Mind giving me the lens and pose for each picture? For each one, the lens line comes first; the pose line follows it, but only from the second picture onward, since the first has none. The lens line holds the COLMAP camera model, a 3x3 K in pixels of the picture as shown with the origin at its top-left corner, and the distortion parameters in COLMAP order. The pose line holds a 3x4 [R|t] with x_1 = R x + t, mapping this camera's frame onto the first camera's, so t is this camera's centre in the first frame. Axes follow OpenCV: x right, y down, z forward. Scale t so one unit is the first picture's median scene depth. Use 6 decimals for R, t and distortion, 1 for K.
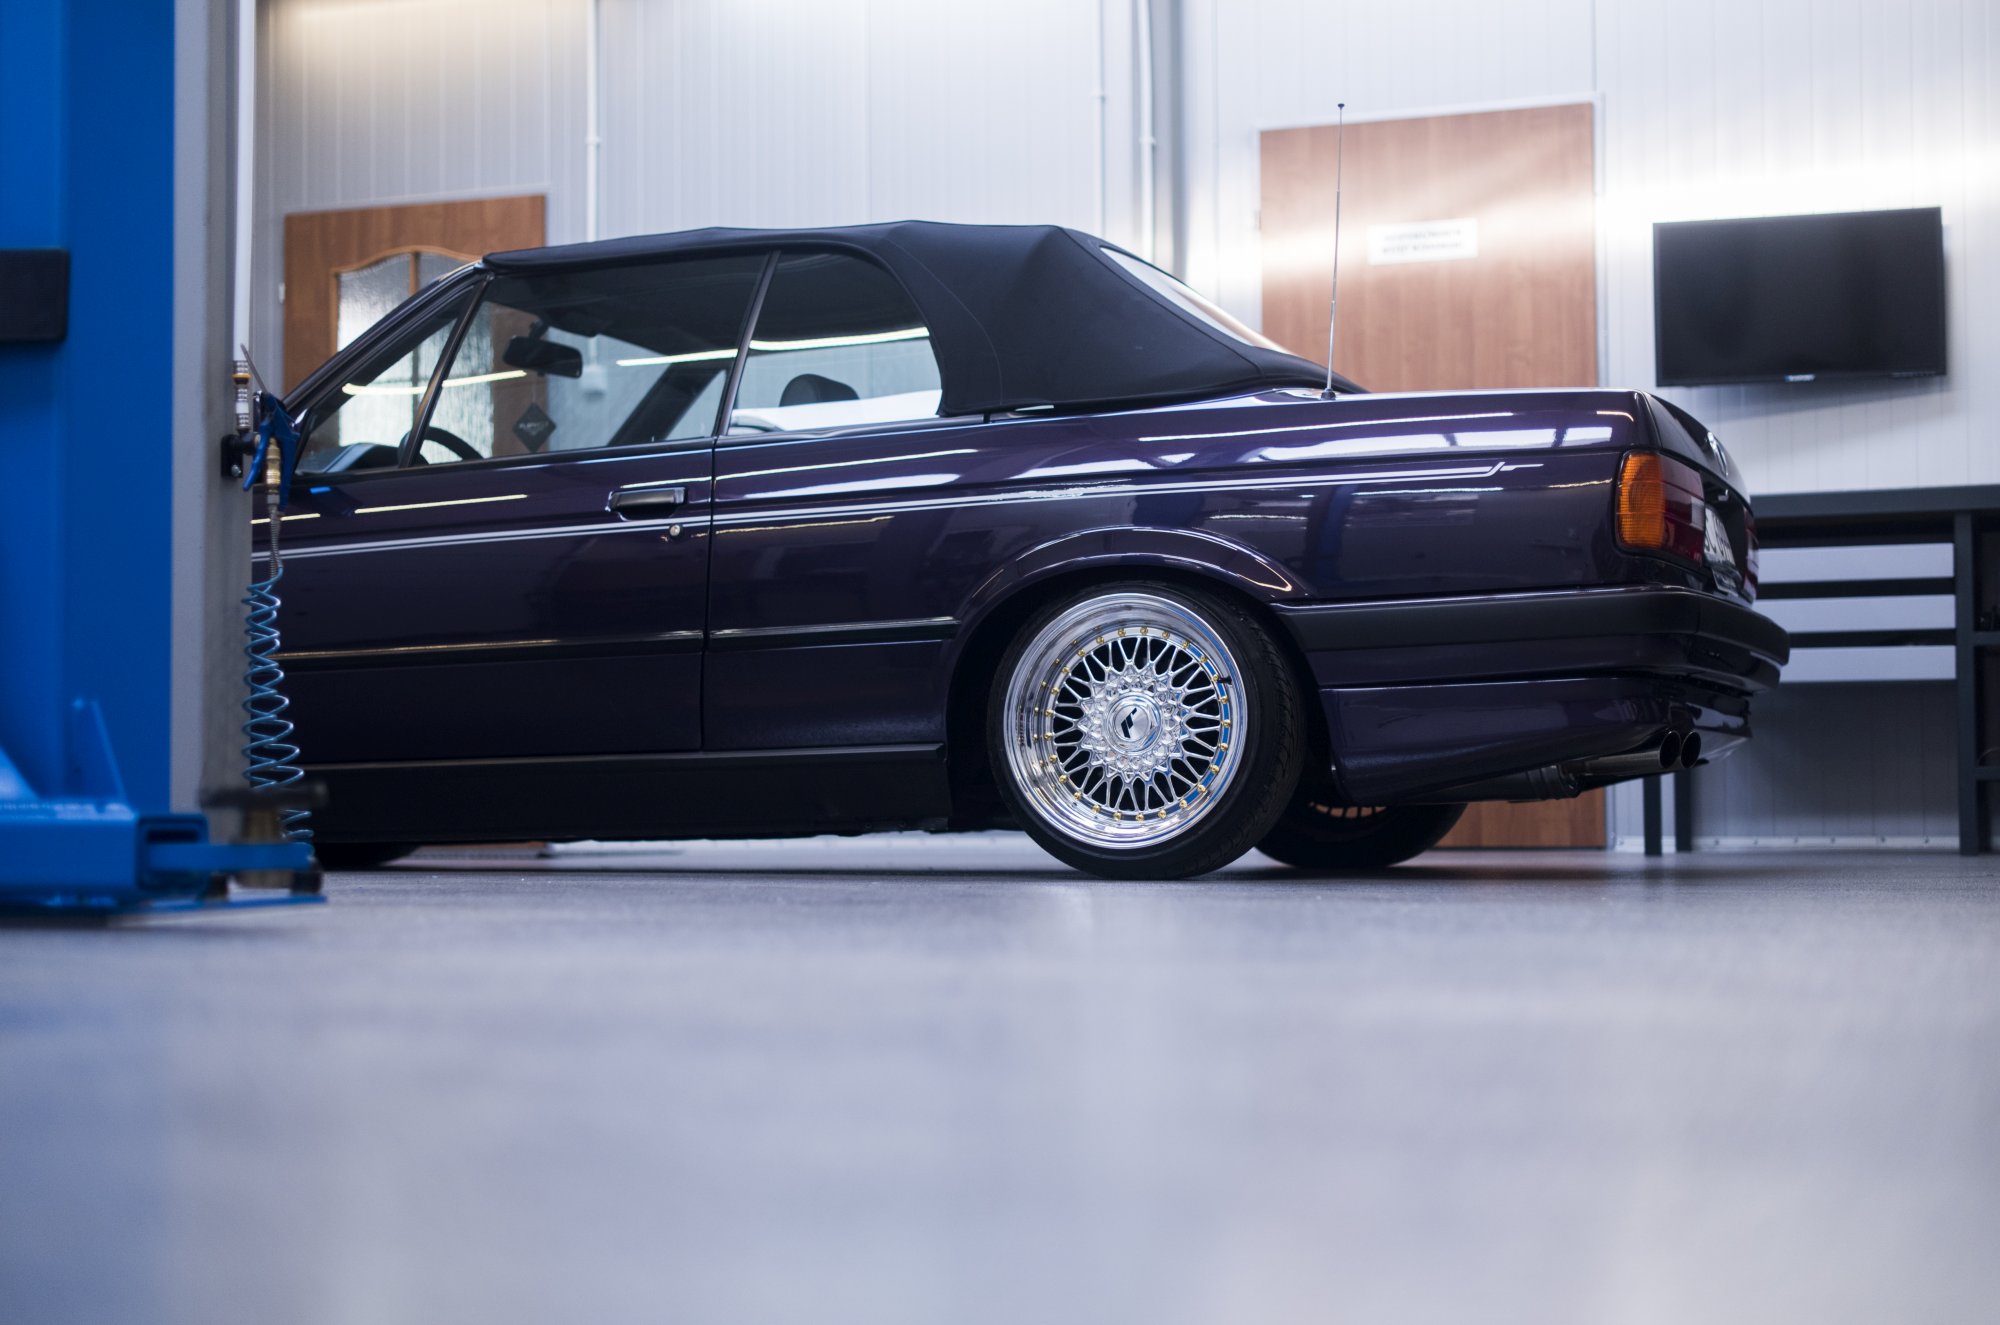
lens RADIAL K [[2864.0, 0, 1121.4], [0, 2864.0, 603.2], [0, 0, 1]] dist [-0.091759, 0.000000]
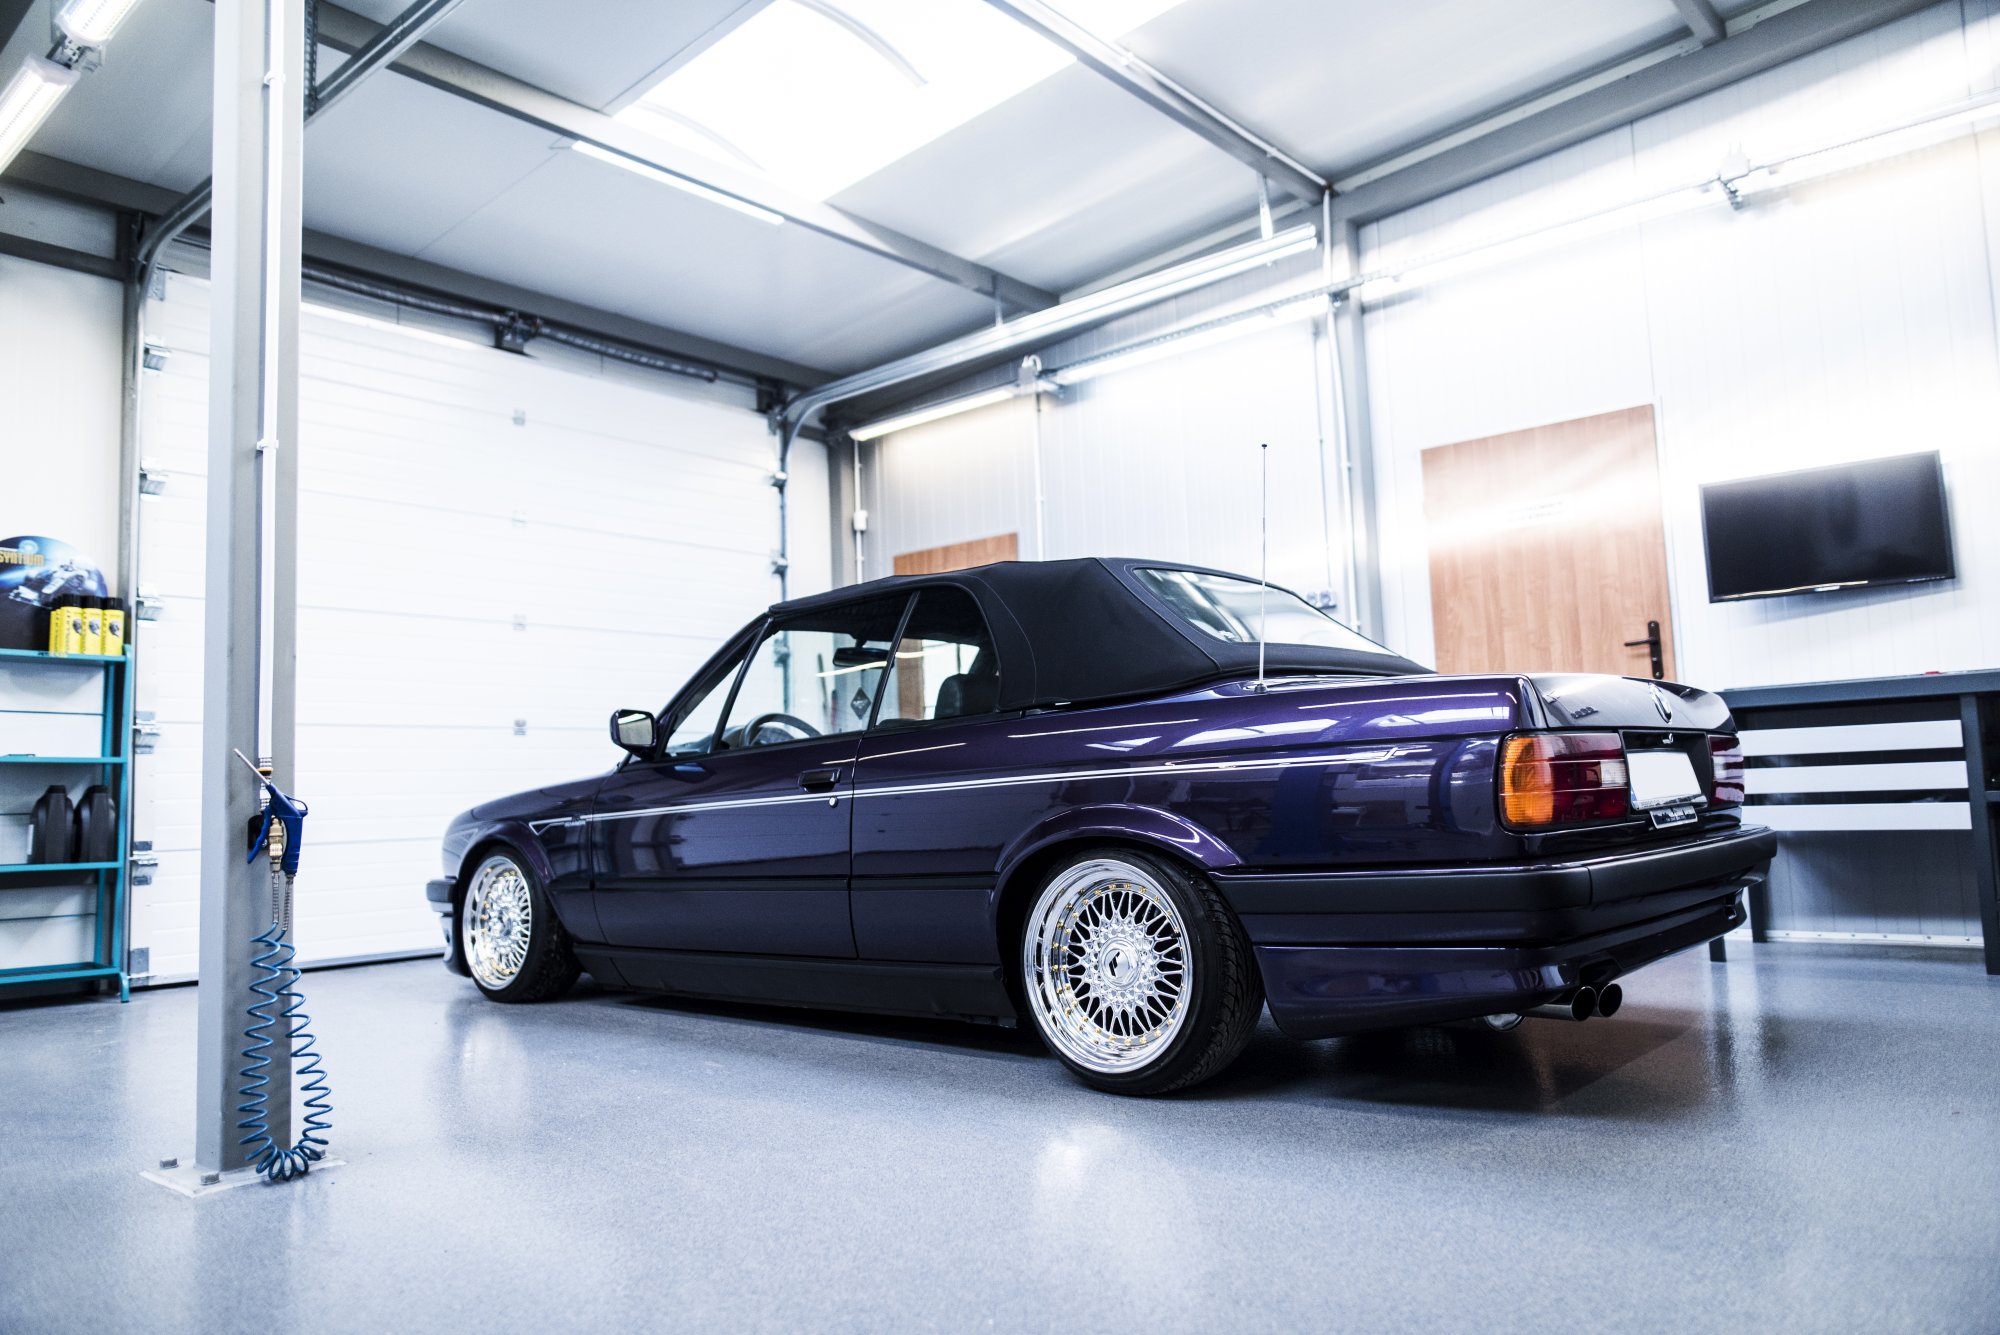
lens RADIAL K [[1356.6, 0, 1035.5], [0, 1356.6, 642.3], [0, 0, 1]] dist [-0.007145, 0.006872]
pose [[0.930896, -0.066127, -0.359249, 0.188837], [0.053612, 0.997561, -0.044701, -0.071819], [0.361329, 0.022352, 0.932171, 0.435232]]
